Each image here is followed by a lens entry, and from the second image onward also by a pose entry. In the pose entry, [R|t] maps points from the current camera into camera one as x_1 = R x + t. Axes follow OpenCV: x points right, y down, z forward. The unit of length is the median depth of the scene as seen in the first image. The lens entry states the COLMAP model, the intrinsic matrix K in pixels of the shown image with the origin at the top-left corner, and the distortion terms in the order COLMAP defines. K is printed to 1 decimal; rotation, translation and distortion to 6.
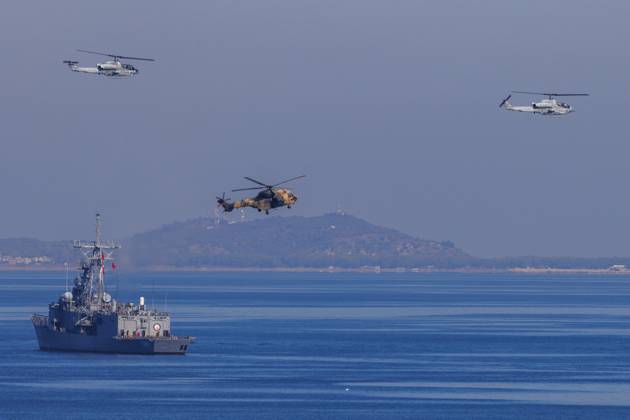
lens RADIAL K [[310.0, 0, 315.2], [0, 310.0, 193.1], [0, 0, 1]] dist [-0.000035, -0.000175]
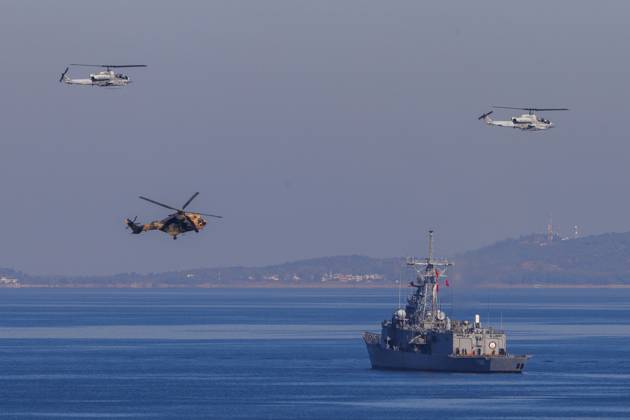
lens RADIAL K [[322.9, 0, 279.2], [0, 322.9, 207.7], [0, 0, 1]] dist [-0.003265, -0.000616]
pose [[0.999965, -0.003212, -0.007780, -1.174478], [0.003231, 0.999992, 0.002477, -0.009157], [0.007772, -0.002502, 0.999967, -0.026545]]
